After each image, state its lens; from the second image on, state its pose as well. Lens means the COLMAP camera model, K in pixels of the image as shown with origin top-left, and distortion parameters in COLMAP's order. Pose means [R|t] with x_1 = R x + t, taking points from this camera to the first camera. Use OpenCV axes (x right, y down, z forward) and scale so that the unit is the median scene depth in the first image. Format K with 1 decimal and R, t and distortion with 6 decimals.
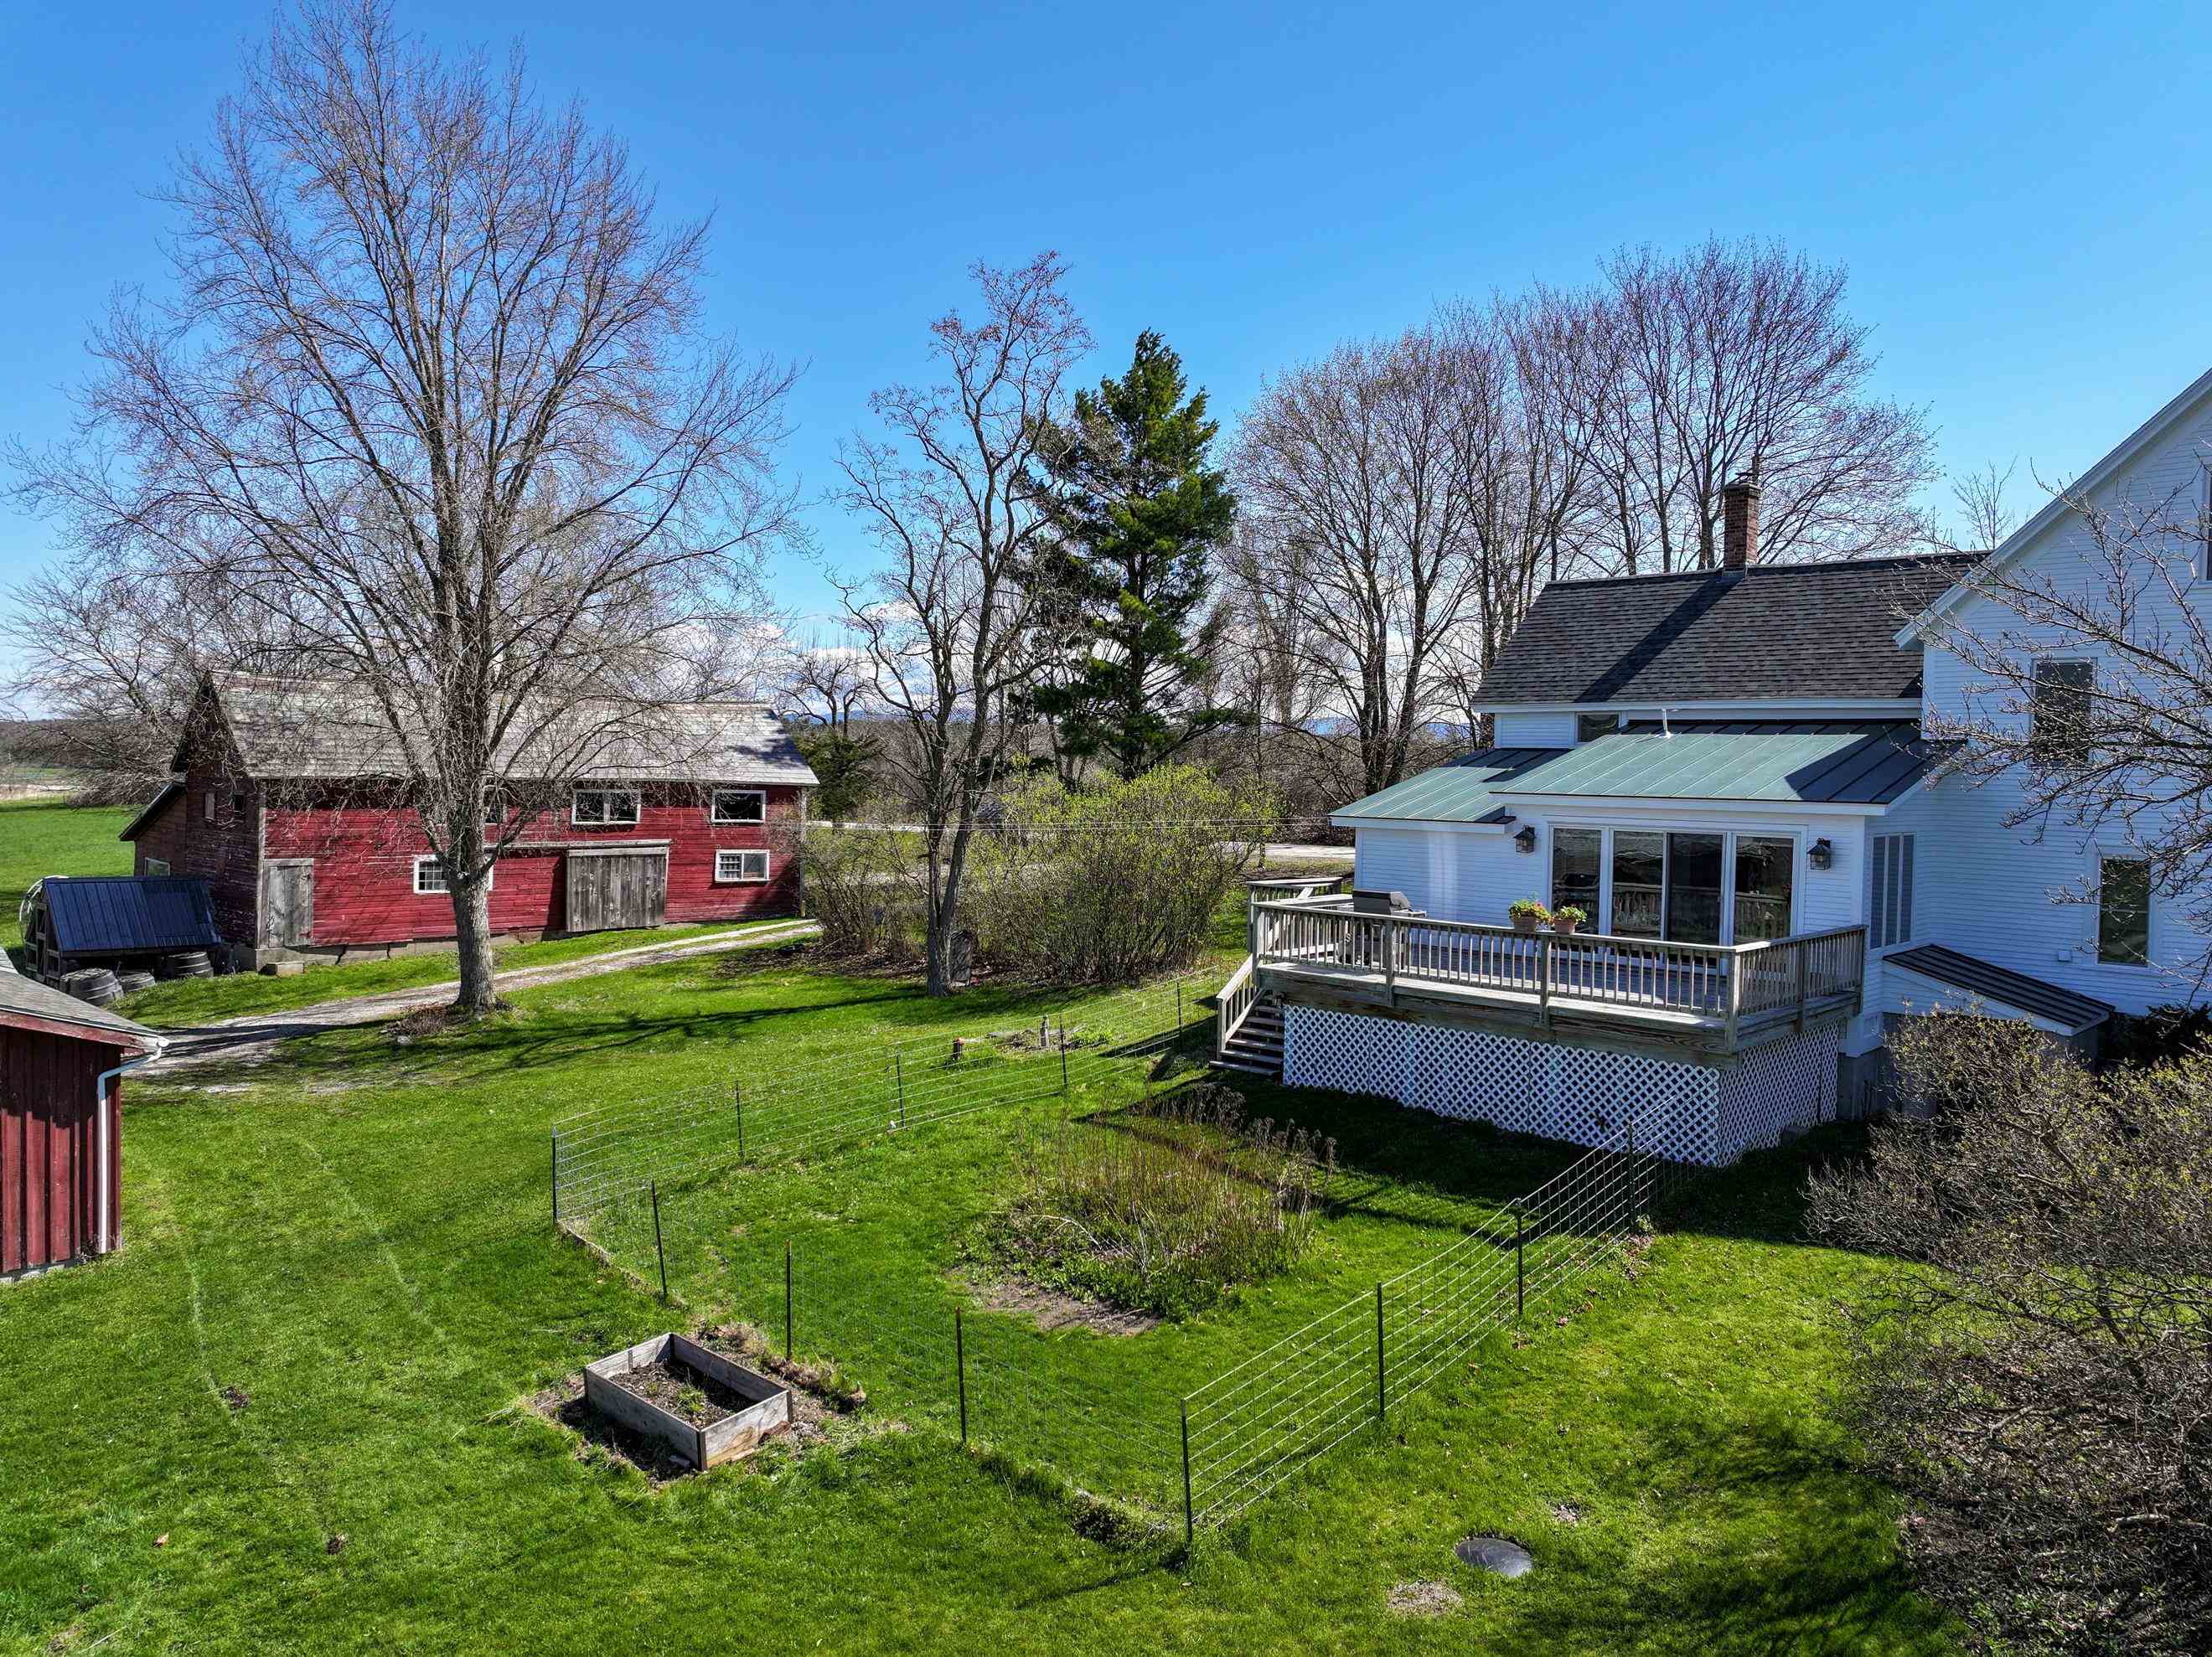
lens RADIAL K [[1535.8, 0, 1118.7], [0, 1535.8, 829.5], [0, 0, 1]] dist [0.003027, -0.002231]
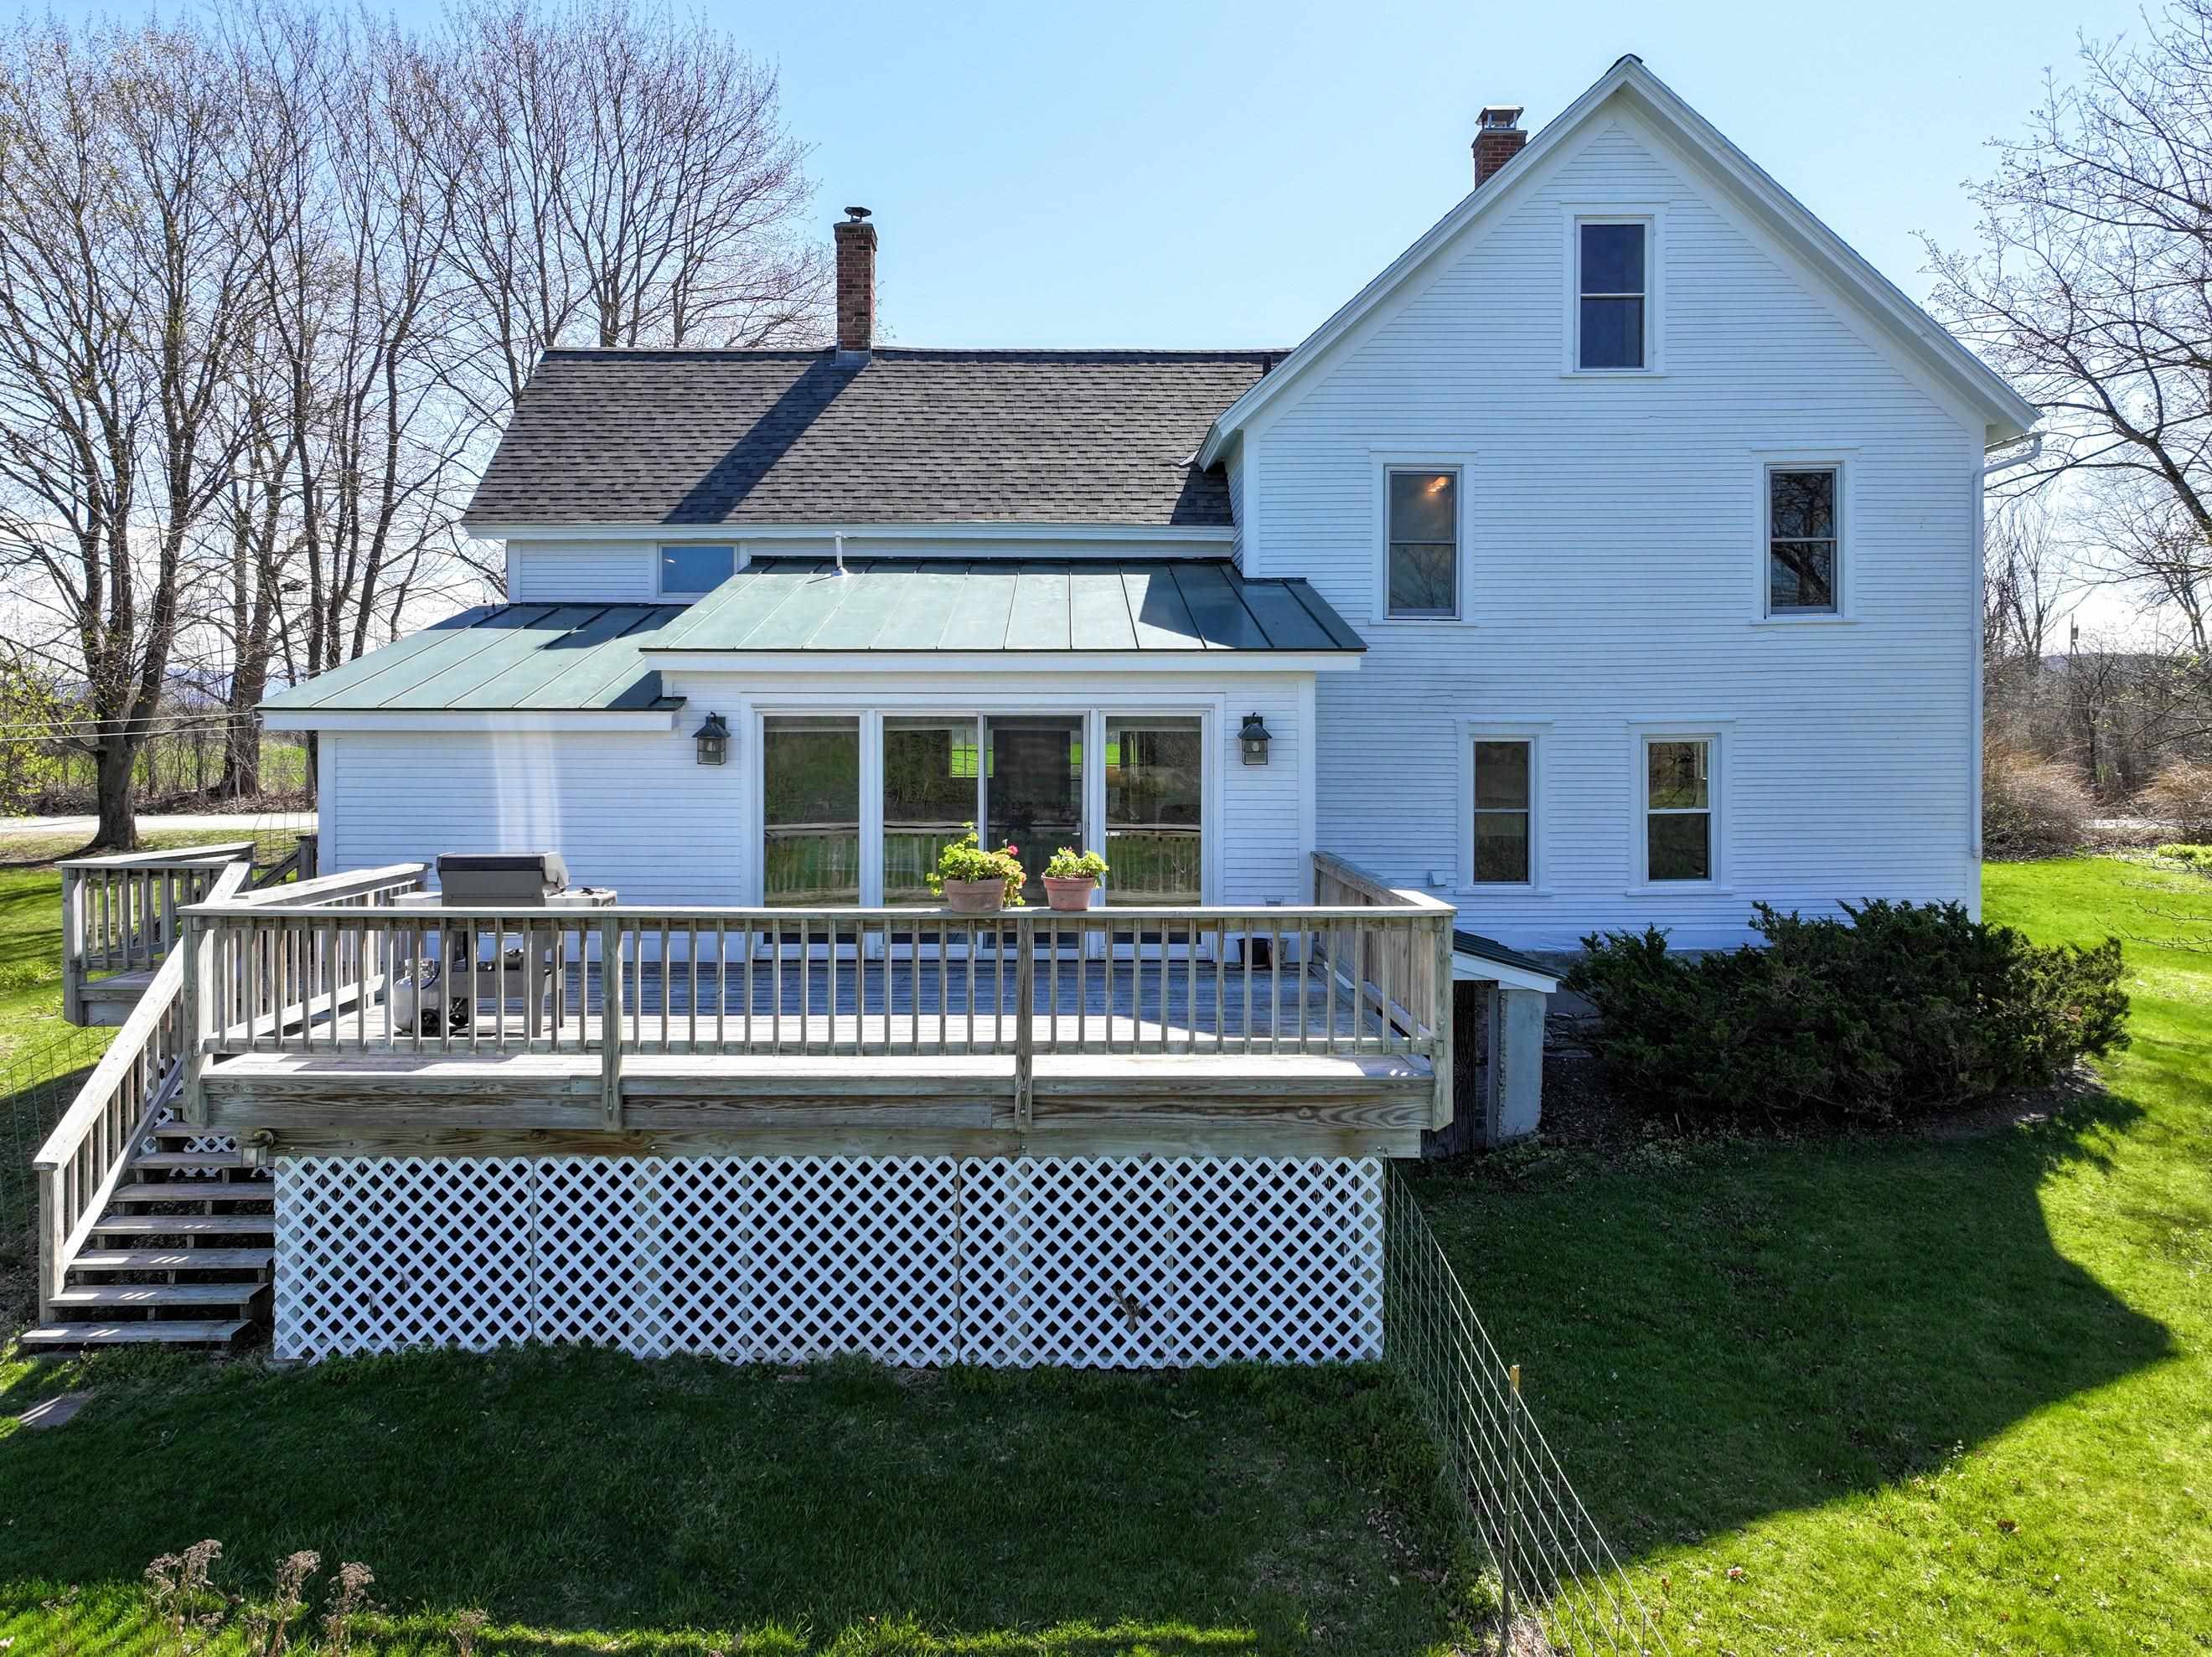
lens RADIAL K [[1607.1, 0, 1056.2], [0, 1607.1, 752.0], [0, 0, 1]] dist [-0.000095, -0.000355]
pose [[0.726580, -0.022673, 0.686708, -0.026552], [0.041383, 0.999085, -0.010799, 0.022835], [-0.685835, 0.036264, 0.726853, 0.559800]]
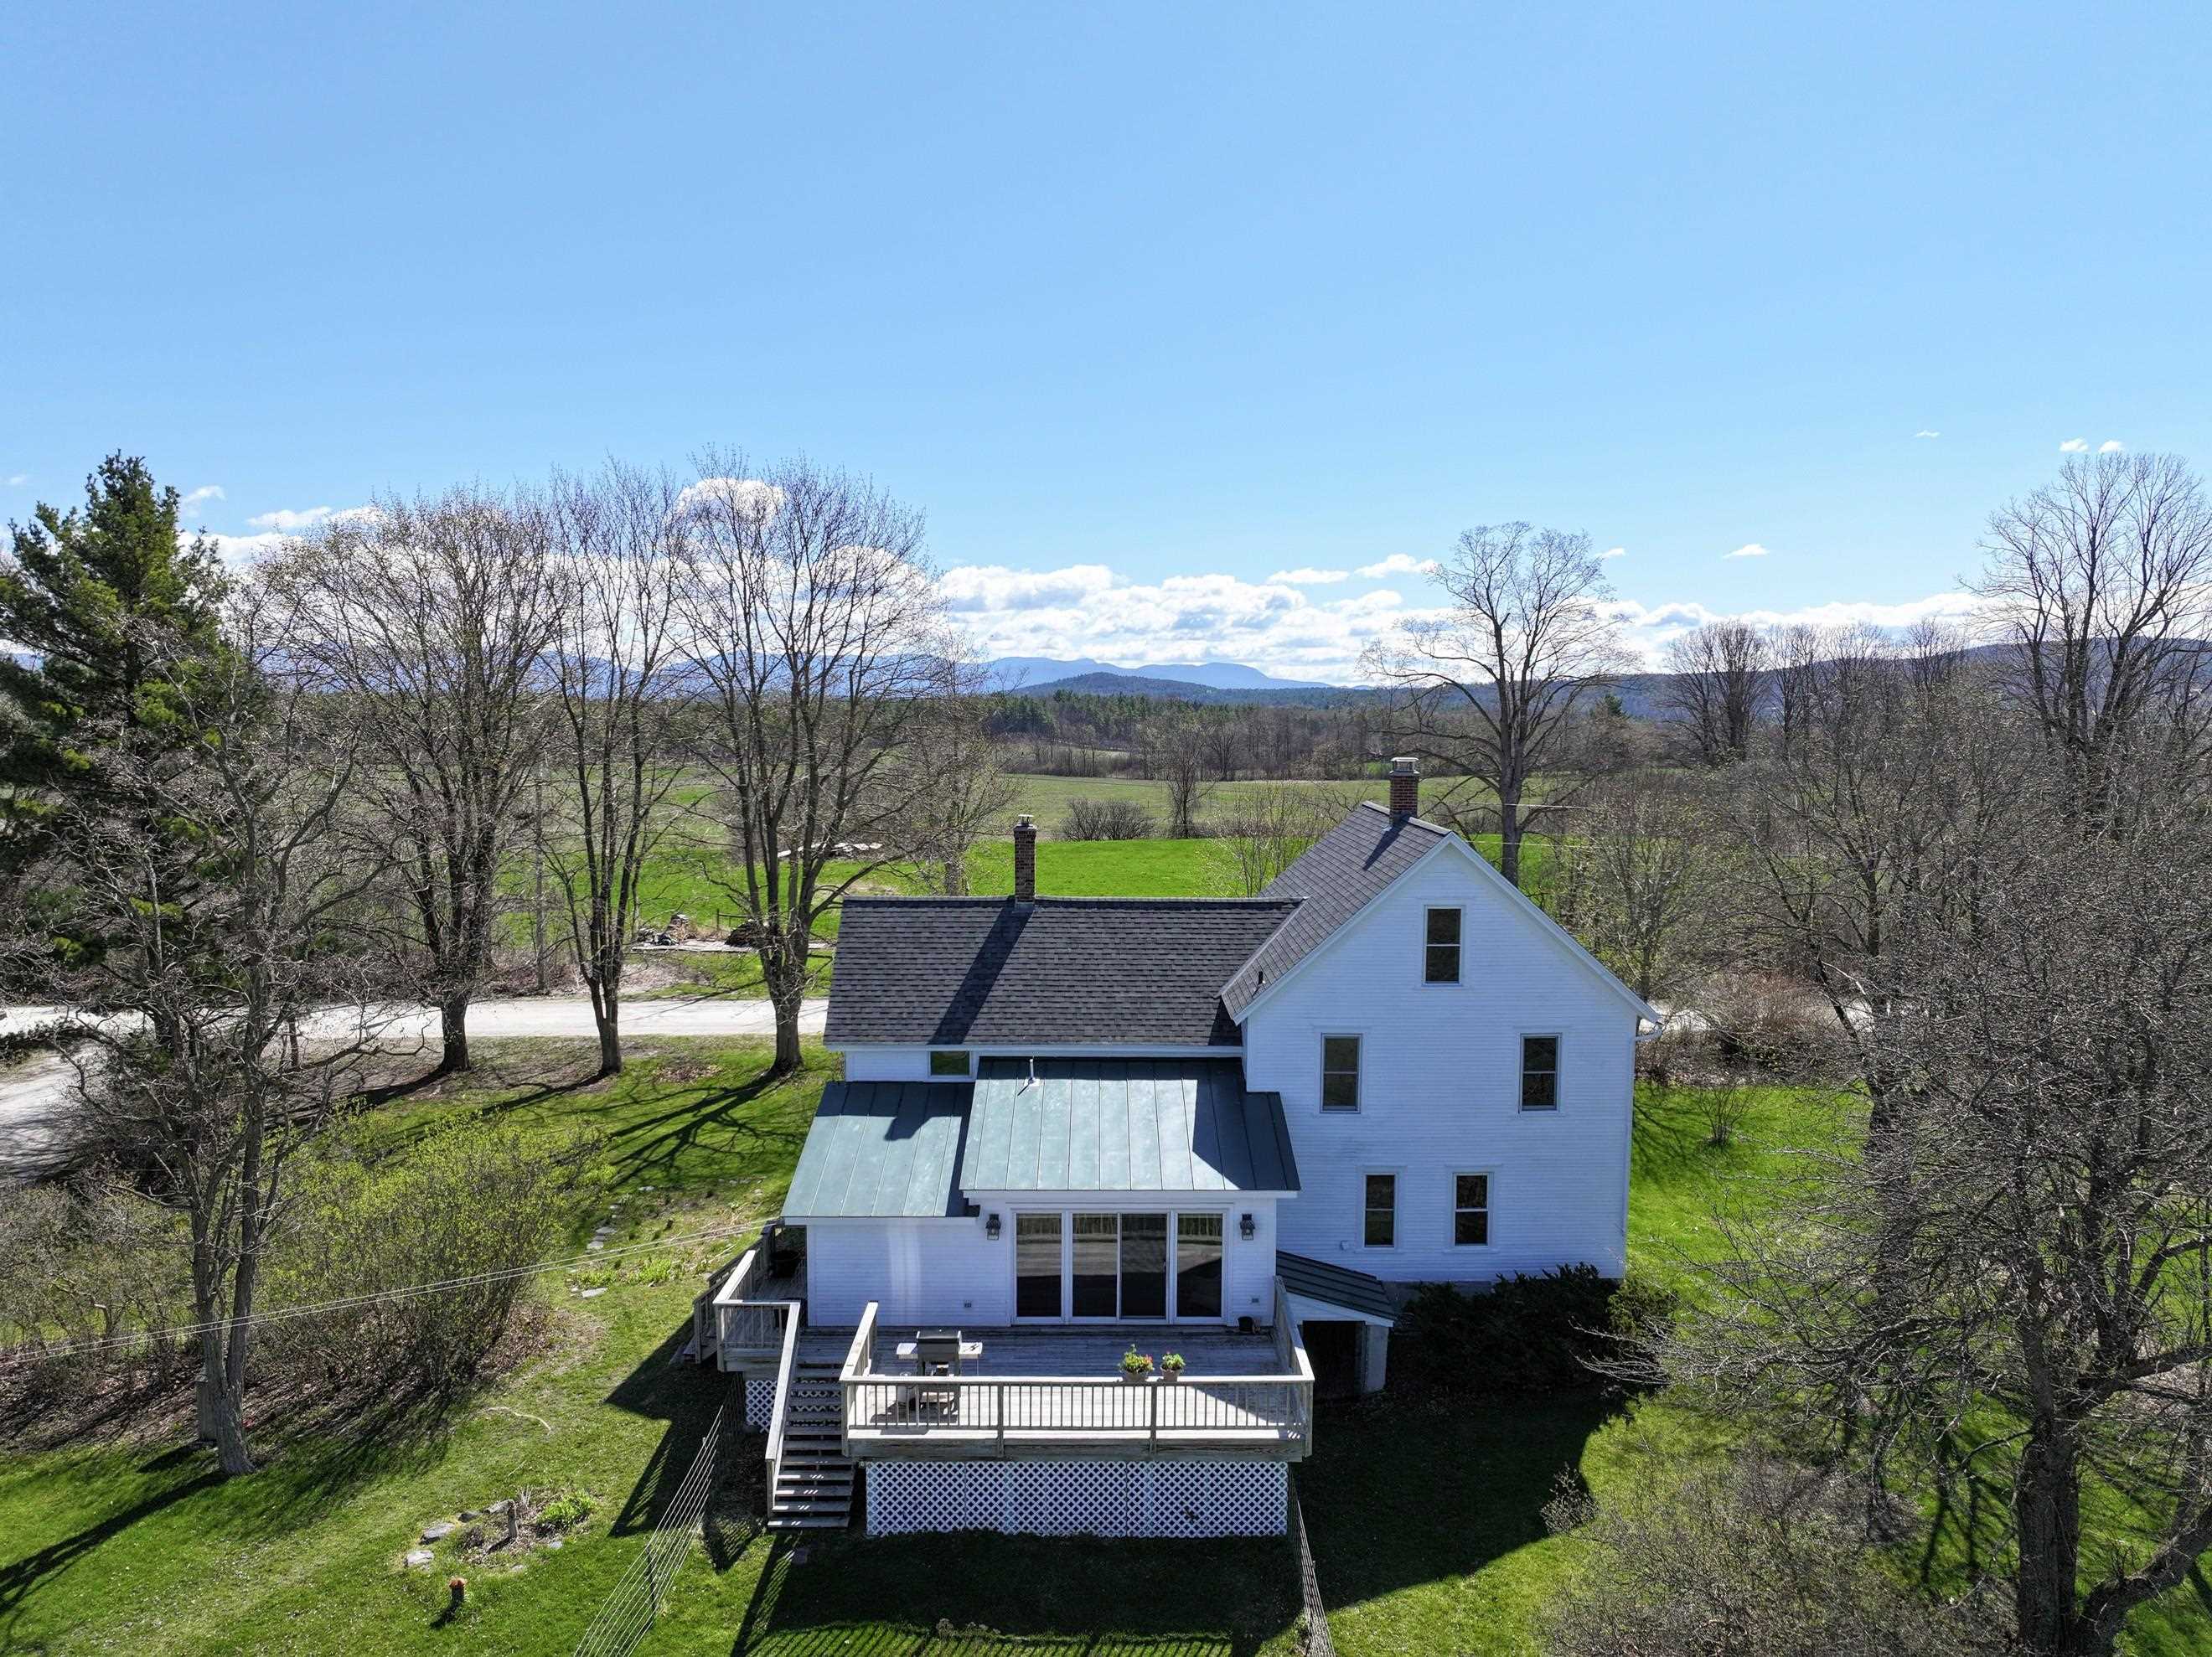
lens RADIAL K [[1577.0, 0, 1103.8], [0, 1577.0, 909.8], [0, 0, 1]] dist [0.000452, -0.000125]
pose [[0.720937, -0.097227, 0.686146, -0.469900], [0.039136, 0.994241, 0.099764, -0.356188], [-0.691895, -0.045071, 0.720590, 0.140182]]
